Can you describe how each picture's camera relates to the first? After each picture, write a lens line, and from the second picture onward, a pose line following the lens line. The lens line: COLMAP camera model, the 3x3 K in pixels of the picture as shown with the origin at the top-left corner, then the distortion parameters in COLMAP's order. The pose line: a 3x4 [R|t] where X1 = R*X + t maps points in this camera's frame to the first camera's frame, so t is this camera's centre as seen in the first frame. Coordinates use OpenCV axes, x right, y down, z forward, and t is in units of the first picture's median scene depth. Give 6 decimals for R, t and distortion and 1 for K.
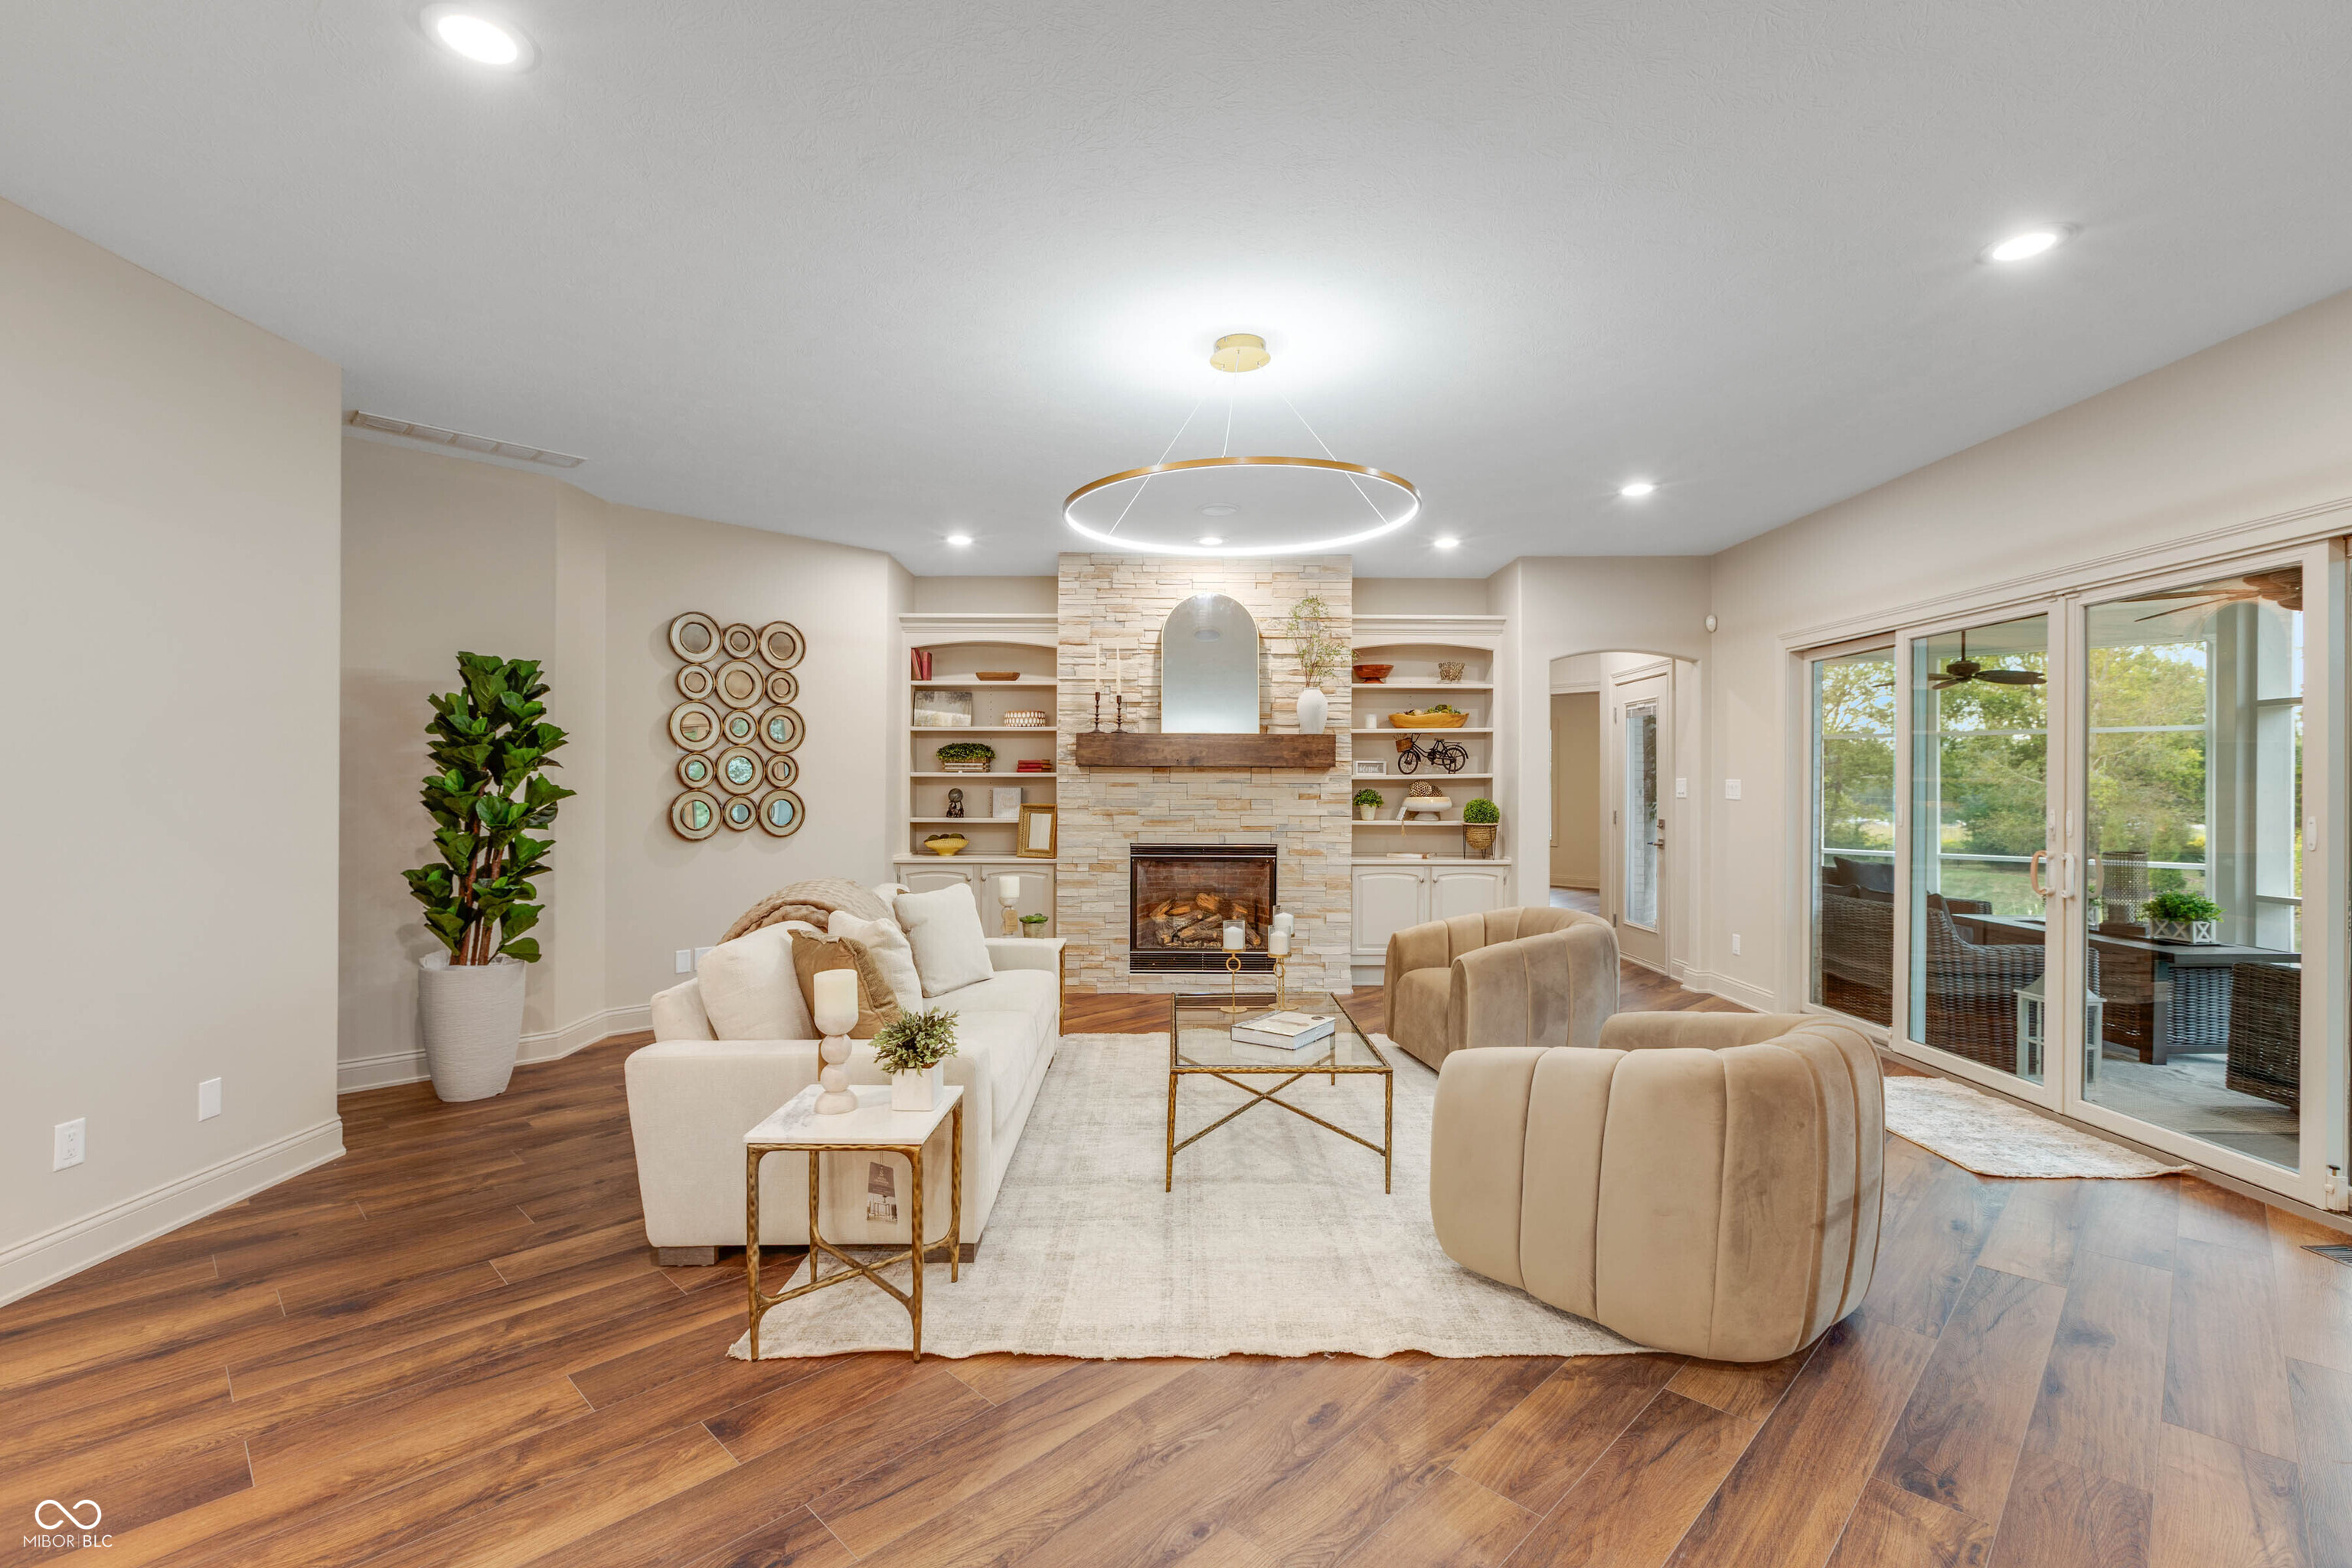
lens RADIAL K [[1047.4, 0, 1174.1], [0, 1047.4, 771.5], [0, 0, 1]] dist [0.000284, -0.000525]
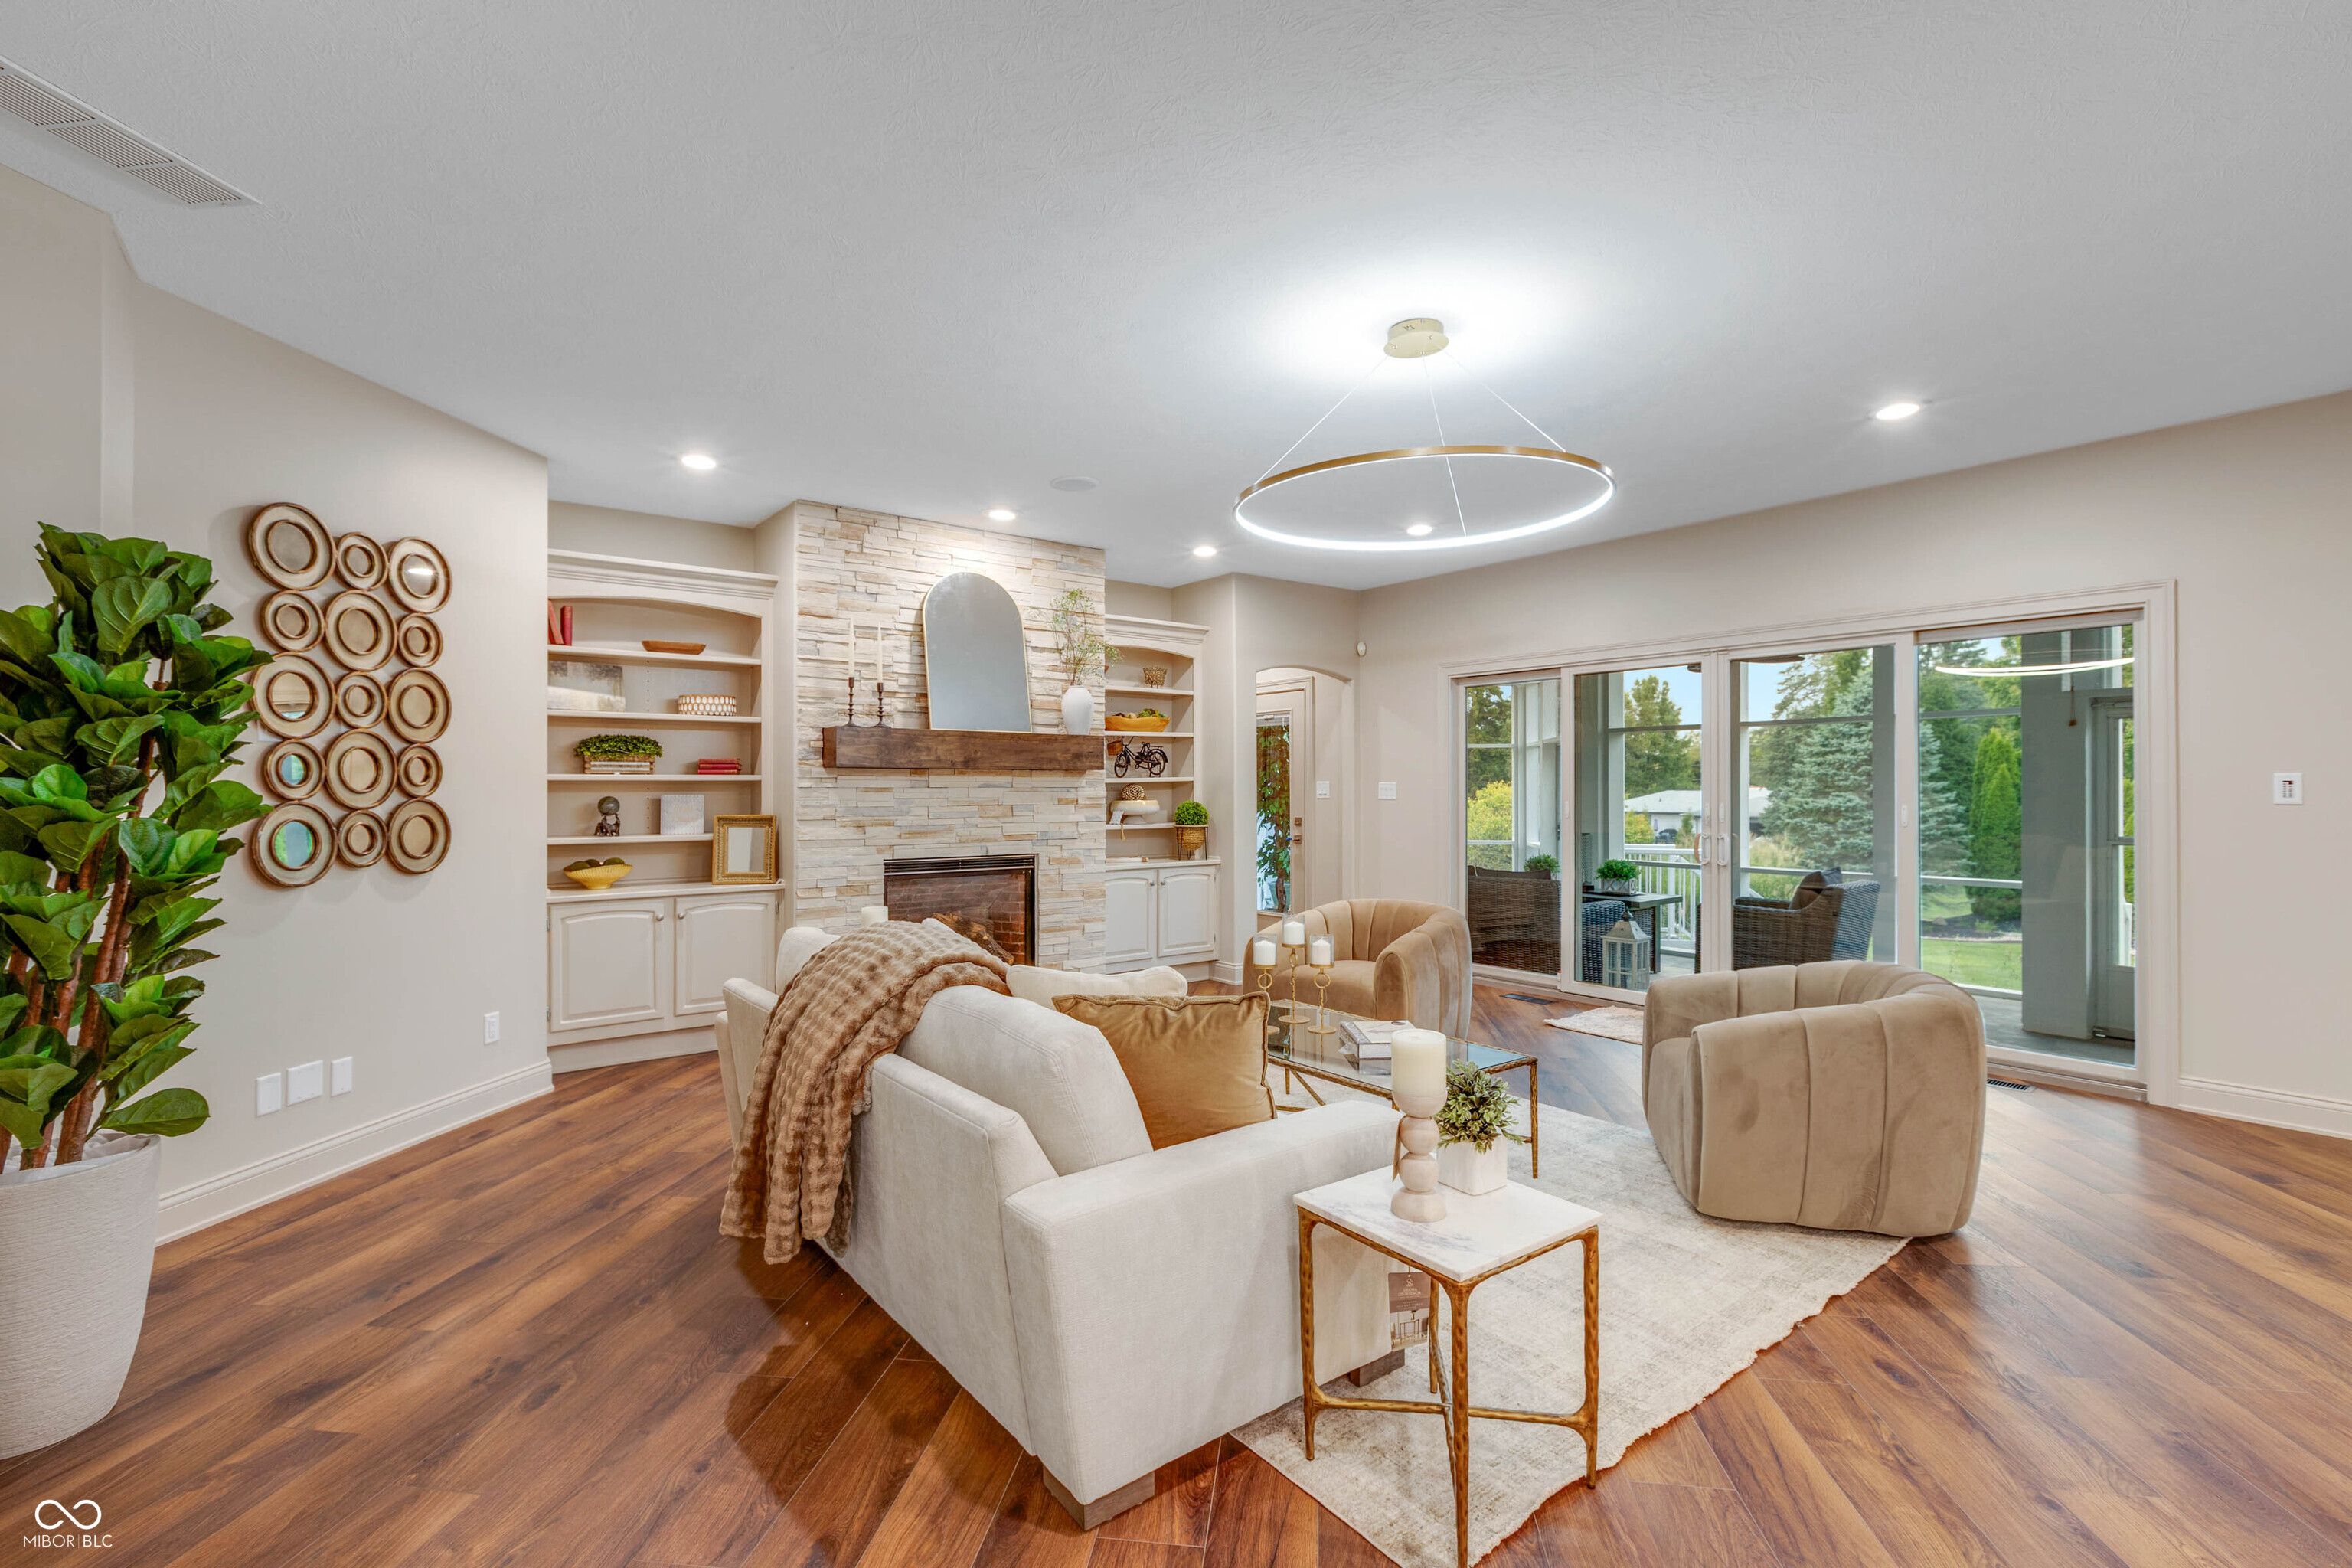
lens RADIAL K [[1047.4, 0, 1174.1], [0, 1047.4, 771.5], [0, 0, 1]] dist [0.000284, -0.000525]
pose [[0.799657, 0.004929, 0.600436, -0.359338], [-0.002633, 0.999985, -0.004703, 0.001362], [-0.600451, 0.002180, 0.799659, 0.190511]]
